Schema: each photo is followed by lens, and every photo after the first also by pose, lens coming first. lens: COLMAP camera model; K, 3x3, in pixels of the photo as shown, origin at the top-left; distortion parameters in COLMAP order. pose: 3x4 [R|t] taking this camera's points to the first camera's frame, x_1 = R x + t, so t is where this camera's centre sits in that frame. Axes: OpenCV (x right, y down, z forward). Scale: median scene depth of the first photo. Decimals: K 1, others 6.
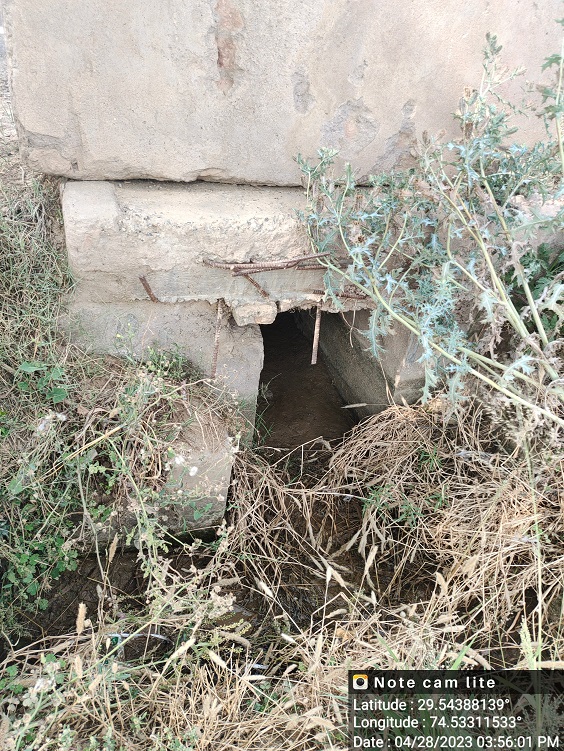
lens RADIAL K [[552.3, 0, 278.8], [0, 552.3, 390.3], [0, 0, 1]] dist [0.098697, -0.154006]
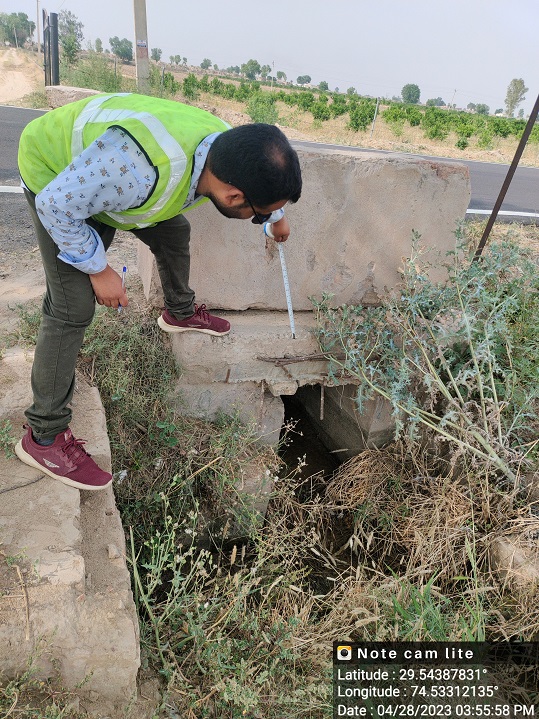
lens RADIAL K [[528.7, 0, 266.5], [0, 528.7, 373.7], [0, 0, 1]] dist [0.098697, -0.154006]
pose [[0.996459, -0.016751, 0.082393, -0.224830], [0.029584, 0.987139, -0.157101, 0.057460], [-0.078702, 0.158983, 0.984139, -0.509258]]
